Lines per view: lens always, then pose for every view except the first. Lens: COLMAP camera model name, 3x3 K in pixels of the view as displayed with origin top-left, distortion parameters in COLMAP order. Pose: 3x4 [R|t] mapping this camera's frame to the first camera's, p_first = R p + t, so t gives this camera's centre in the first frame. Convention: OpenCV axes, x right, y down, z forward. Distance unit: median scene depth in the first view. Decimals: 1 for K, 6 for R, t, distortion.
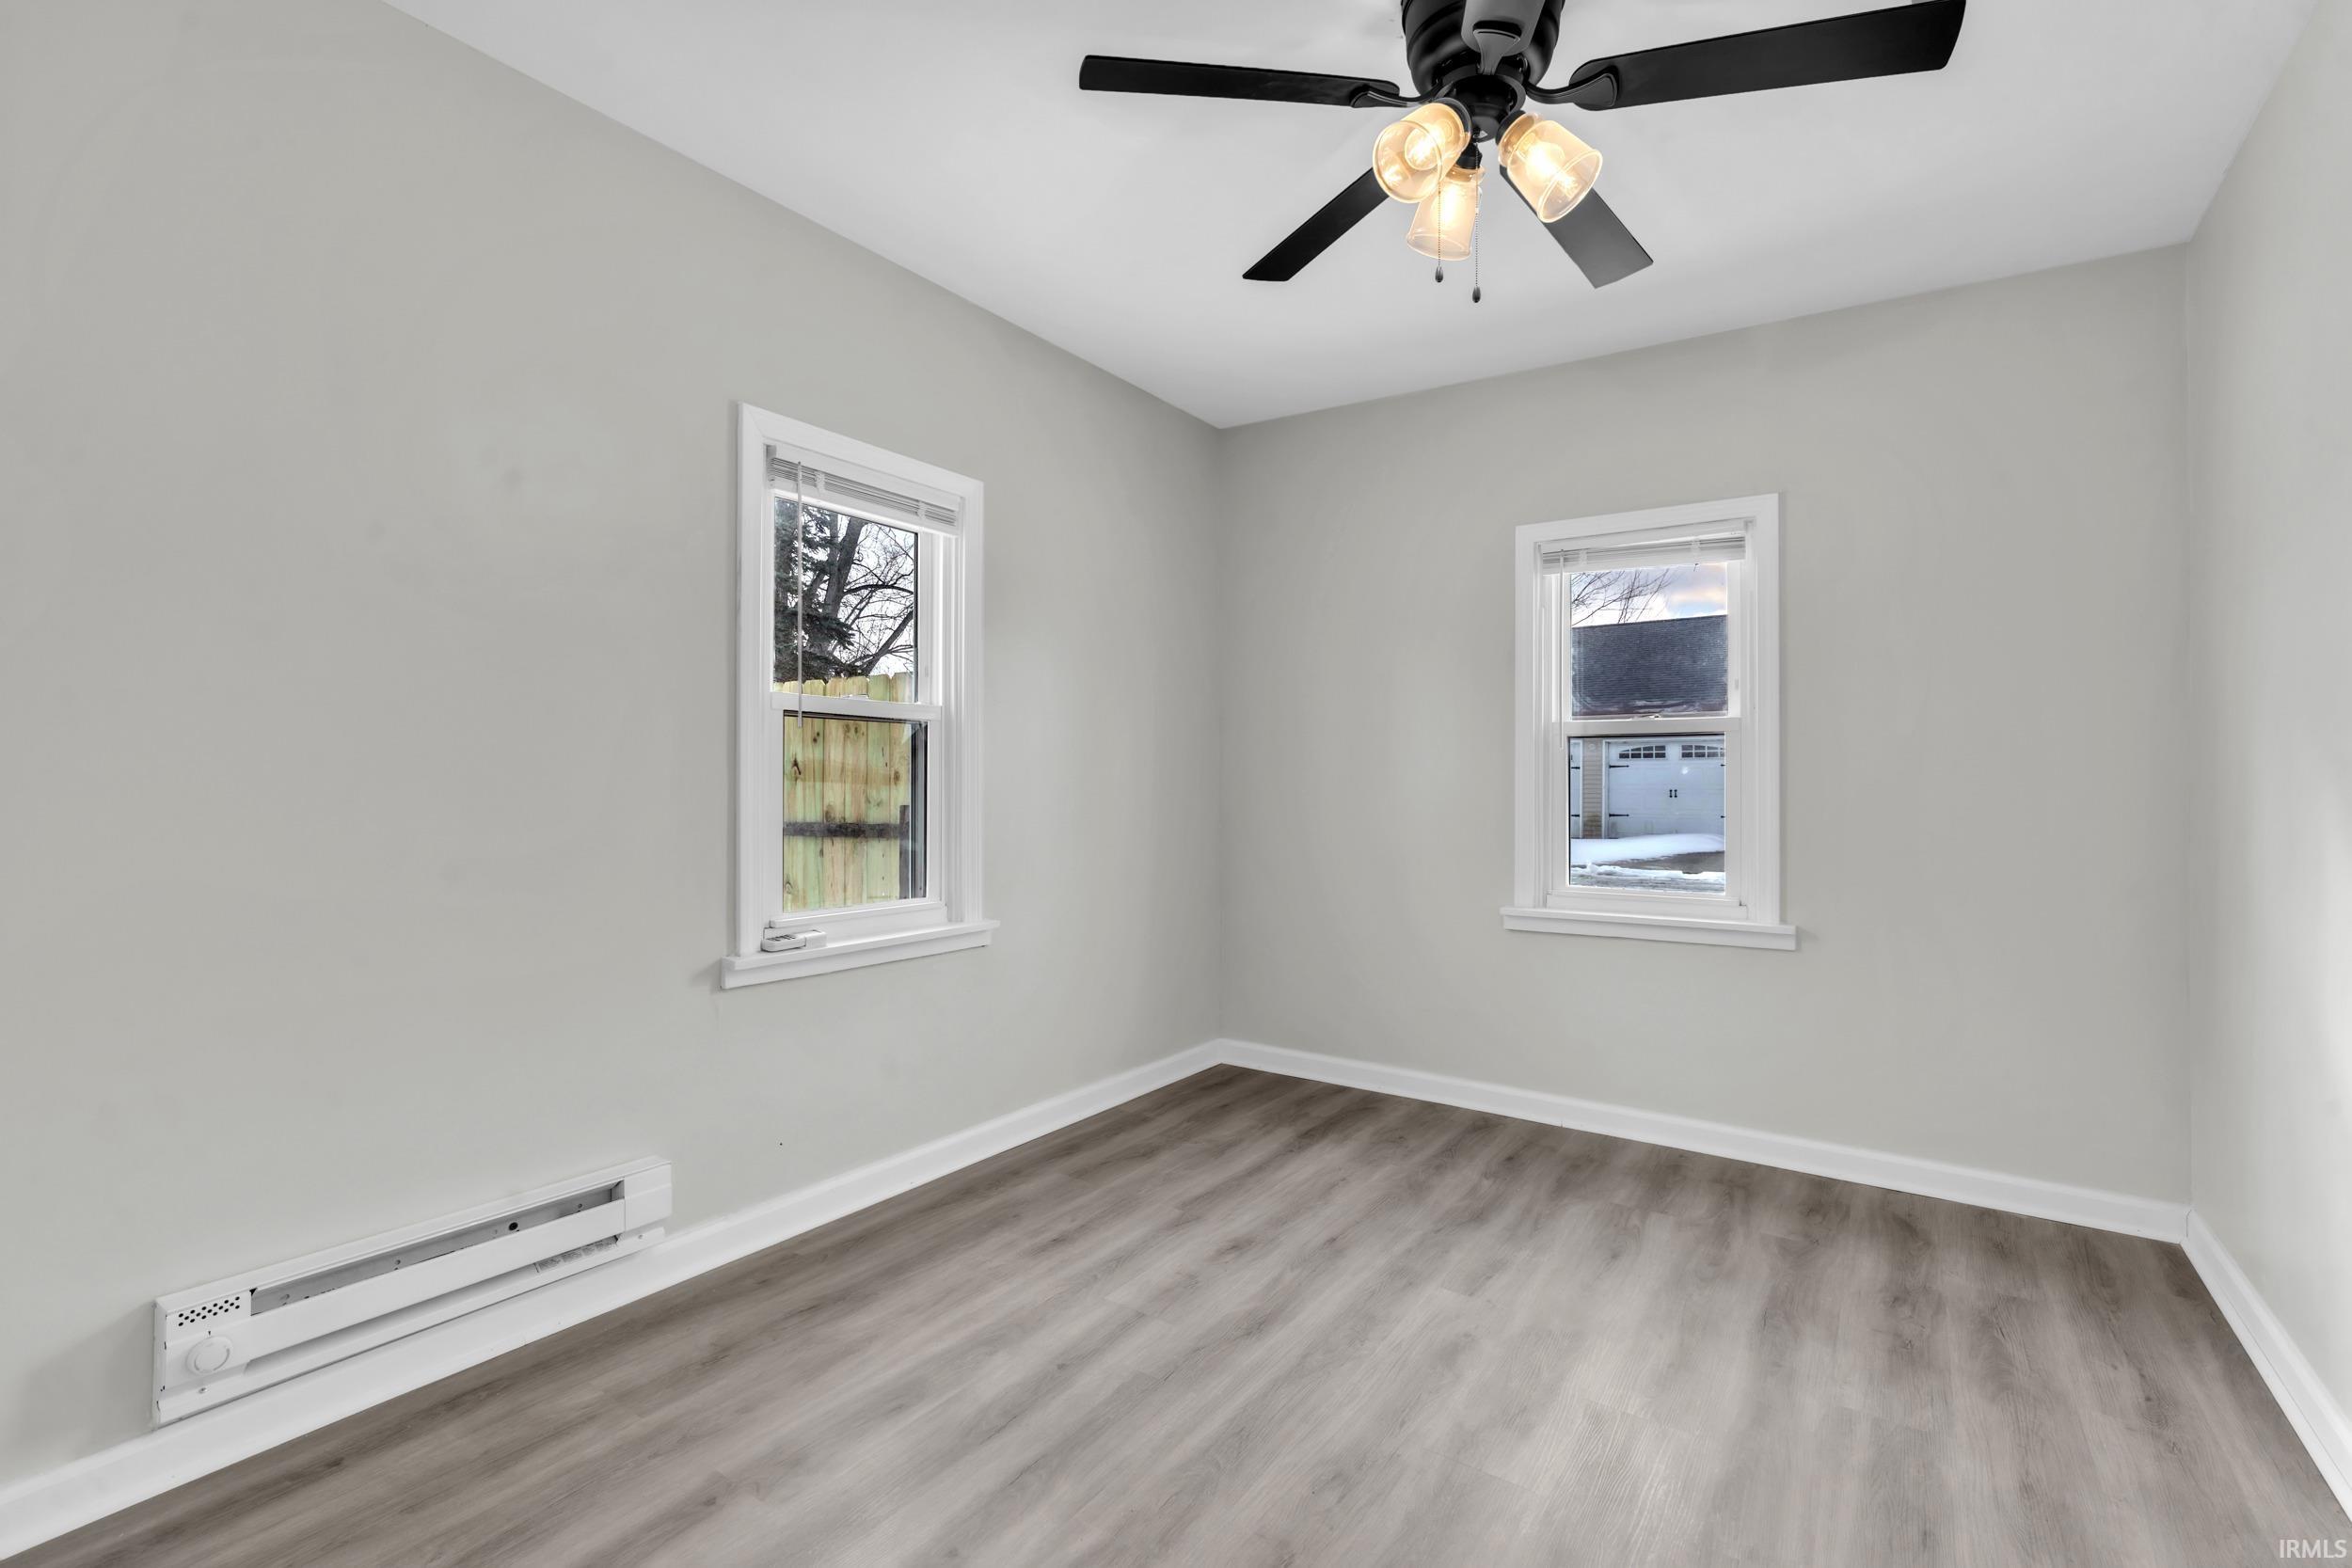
lens RADIAL K [[1070.9, 0, 1176.0], [0, 1070.9, 784.0], [0, 0, 1]] dist [-0.000396, 0.000440]
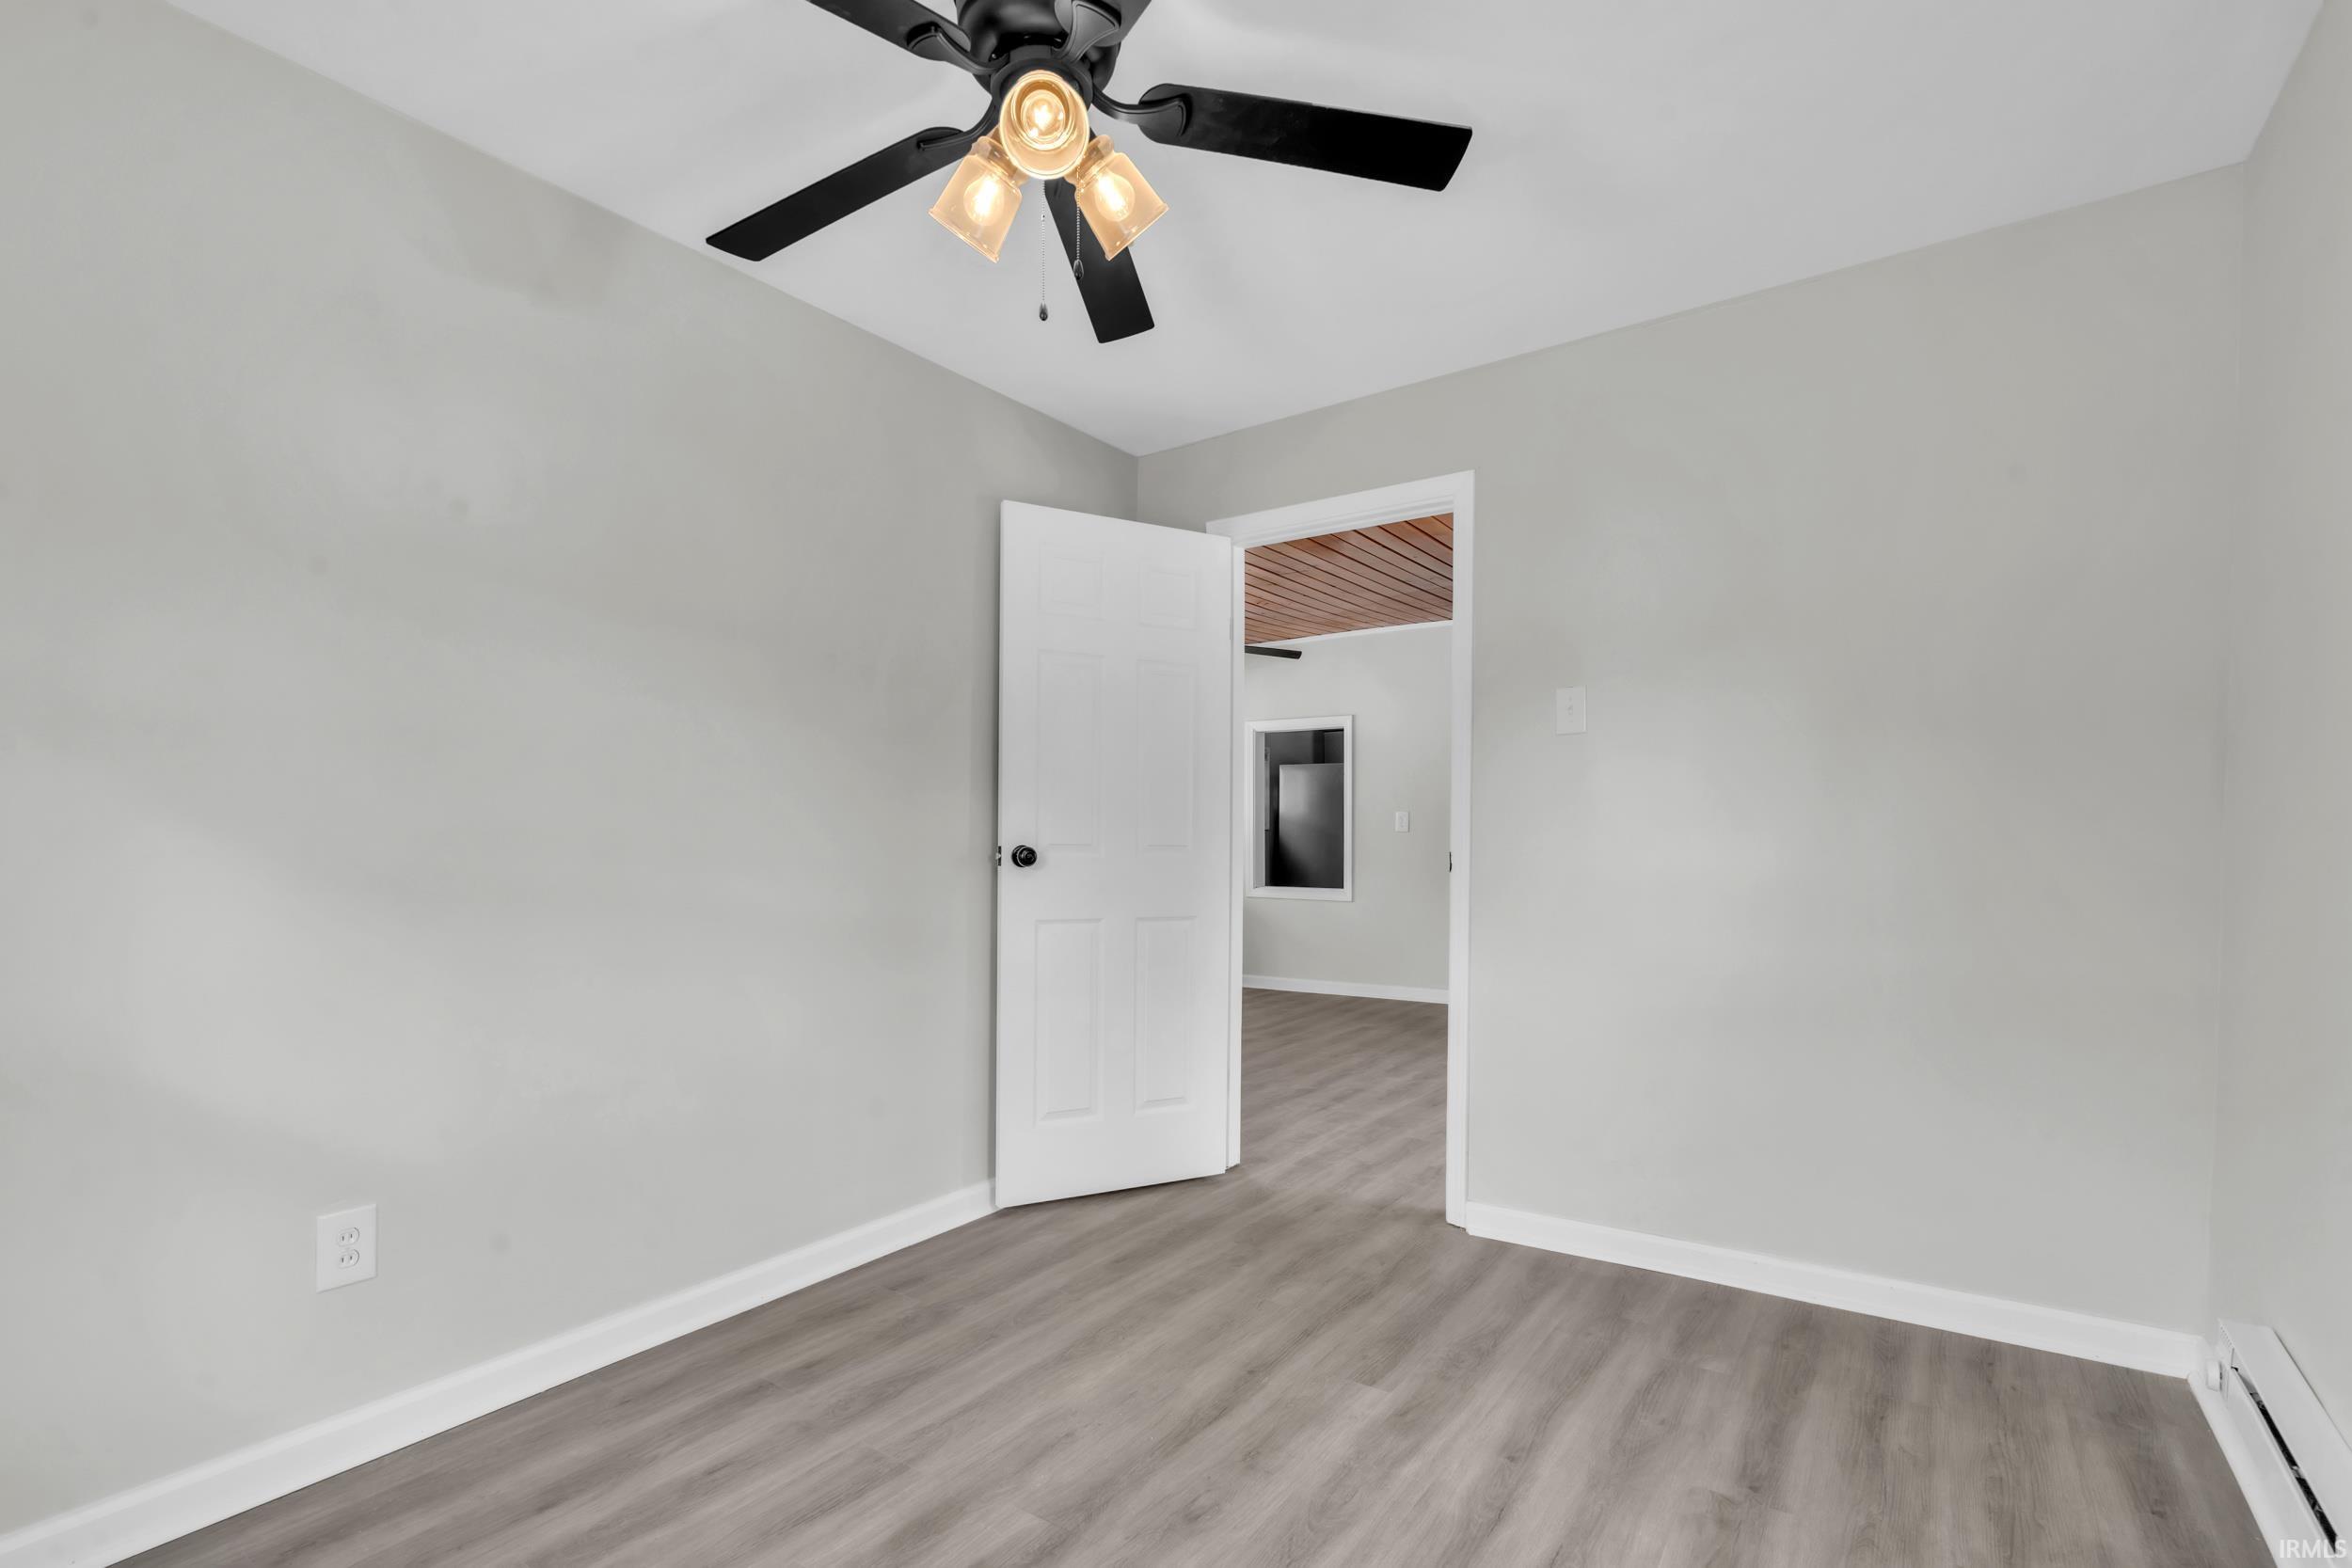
lens RADIAL K [[1070.9, 0, 1176.0], [0, 1070.9, 784.0], [0, 0, 1]] dist [-0.000396, 0.000440]
pose [[-0.999894, -0.012100, 0.008103, 0.170635], [-0.012491, 0.998667, -0.050090, -0.011350], [-0.007486, -0.050186, -0.998712, 2.090942]]
